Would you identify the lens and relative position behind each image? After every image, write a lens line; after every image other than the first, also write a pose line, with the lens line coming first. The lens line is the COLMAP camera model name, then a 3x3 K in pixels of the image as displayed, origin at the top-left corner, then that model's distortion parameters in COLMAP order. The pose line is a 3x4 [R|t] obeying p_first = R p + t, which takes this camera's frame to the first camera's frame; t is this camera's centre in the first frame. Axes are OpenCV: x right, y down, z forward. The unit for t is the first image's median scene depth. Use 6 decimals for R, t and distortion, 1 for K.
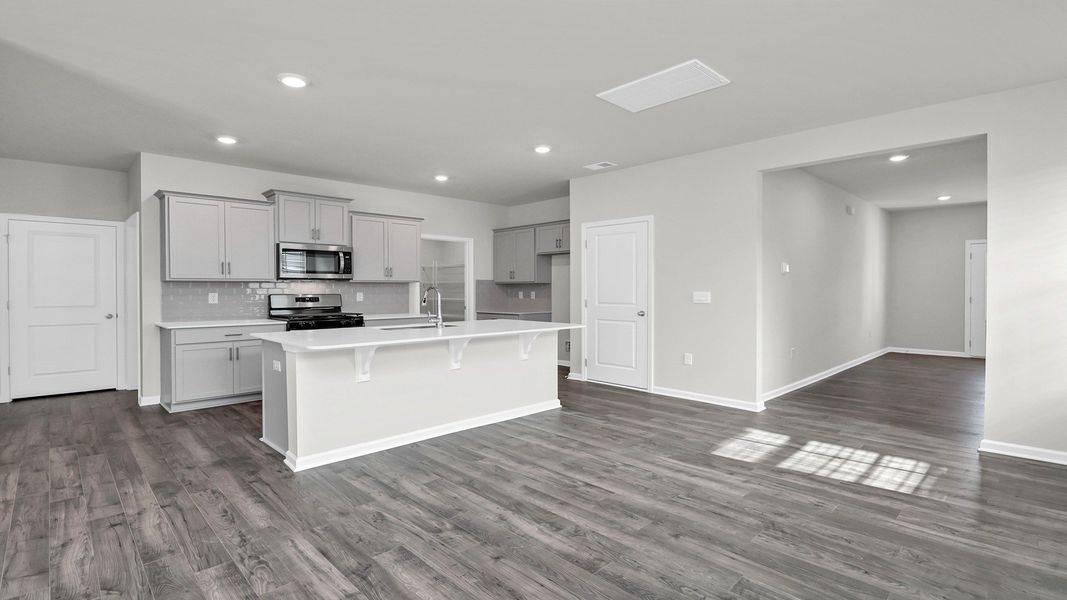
lens RADIAL K [[508.9, 0, 539.4], [0, 508.9, 295.9], [0, 0, 1]] dist [-0.002126, -0.001192]
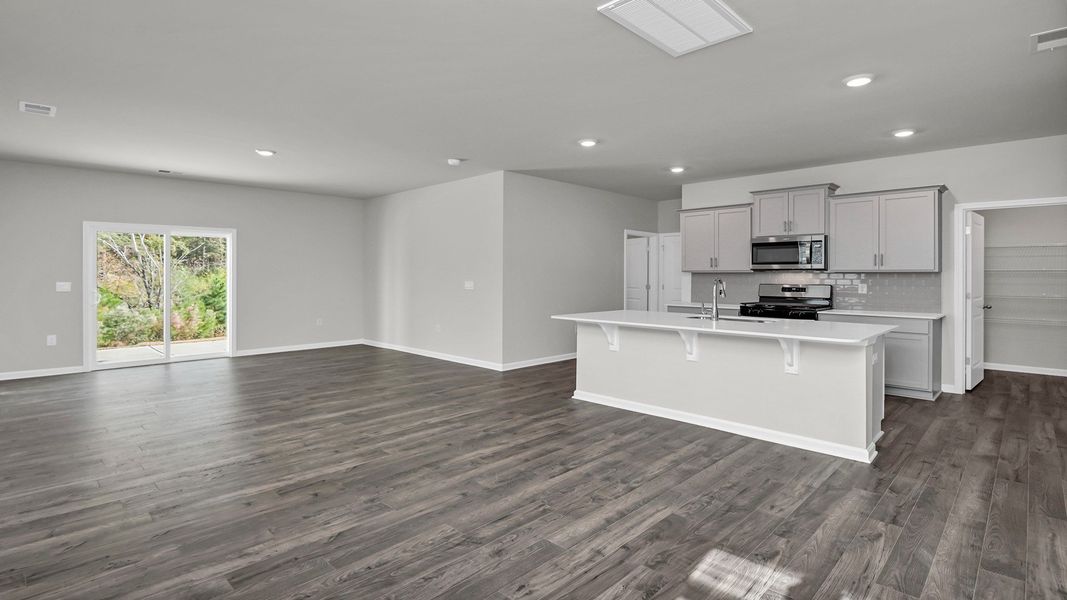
lens RADIAL K [[507.5, 0, 519.9], [0, 507.5, 274.6], [0, 0, 1]] dist [-0.001925, -0.000833]
pose [[-0.001714, 0.000420, -0.999998, 1.153535], [-0.016863, 0.999858, 0.000449, -0.030499], [0.999856, 0.016864, -0.001707, 0.900517]]
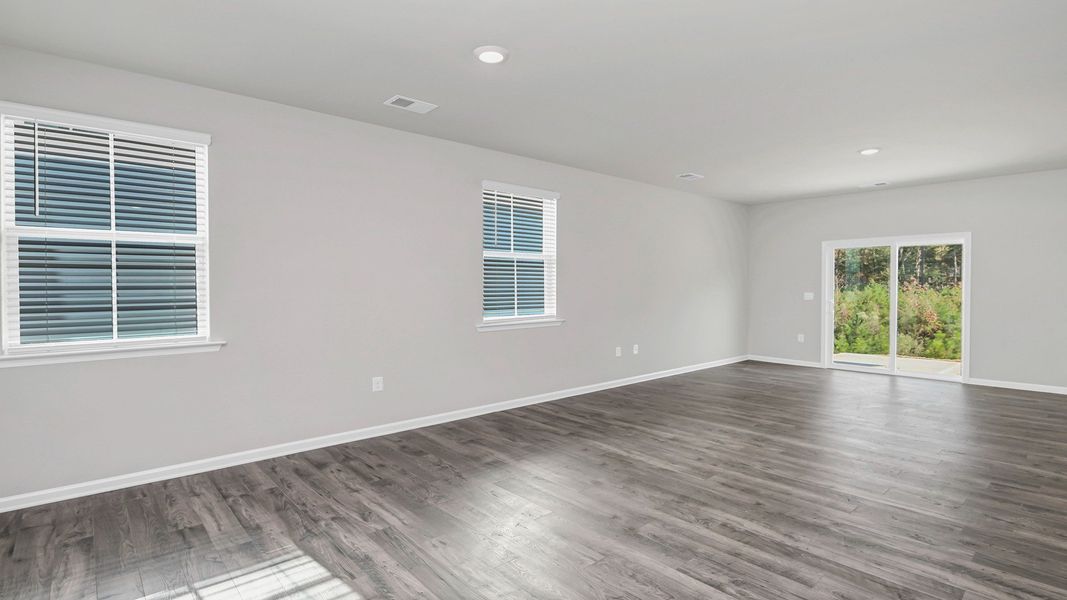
lens RADIAL K [[508.9, 0, 539.4], [0, 508.9, 295.9], [0, 0, 1]] dist [-0.002126, -0.001192]
pose [[-0.998972, 0.001204, 0.045314, 0.308043], [0.002839, 0.999347, 0.036032, -0.048310], [-0.045241, 0.036124, -0.998323, 1.696534]]
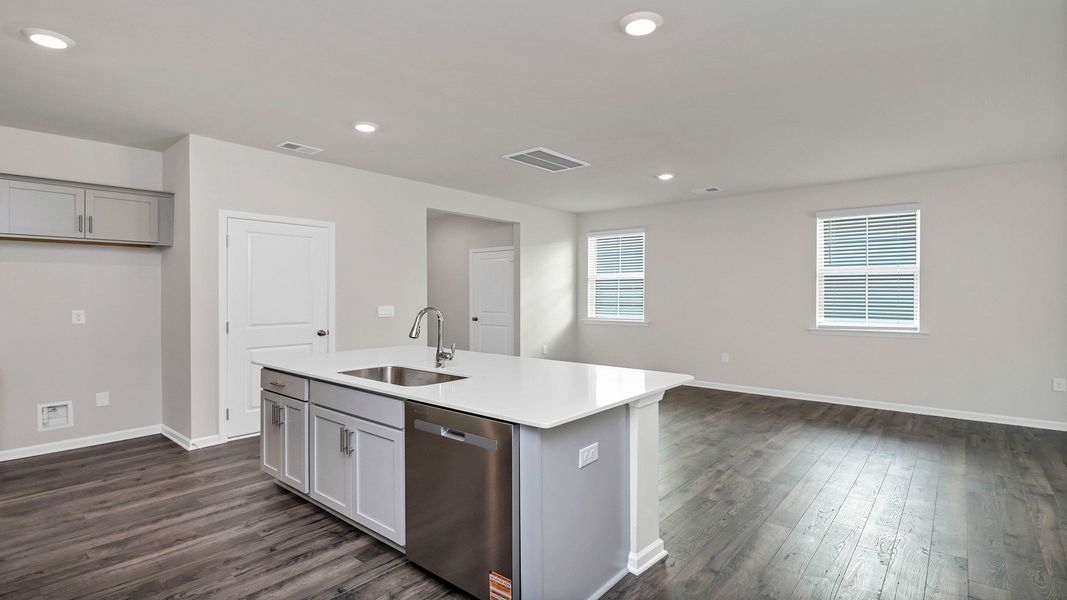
lens RADIAL K [[508.9, 0, 539.4], [0, 508.9, 295.9], [0, 0, 1]] dist [-0.002126, -0.001192]
pose [[-0.100340, -0.006602, 0.994931, -1.335384], [0.013397, 0.999878, 0.007986, -0.059764], [-0.994863, 0.014130, -0.100239, 1.365463]]
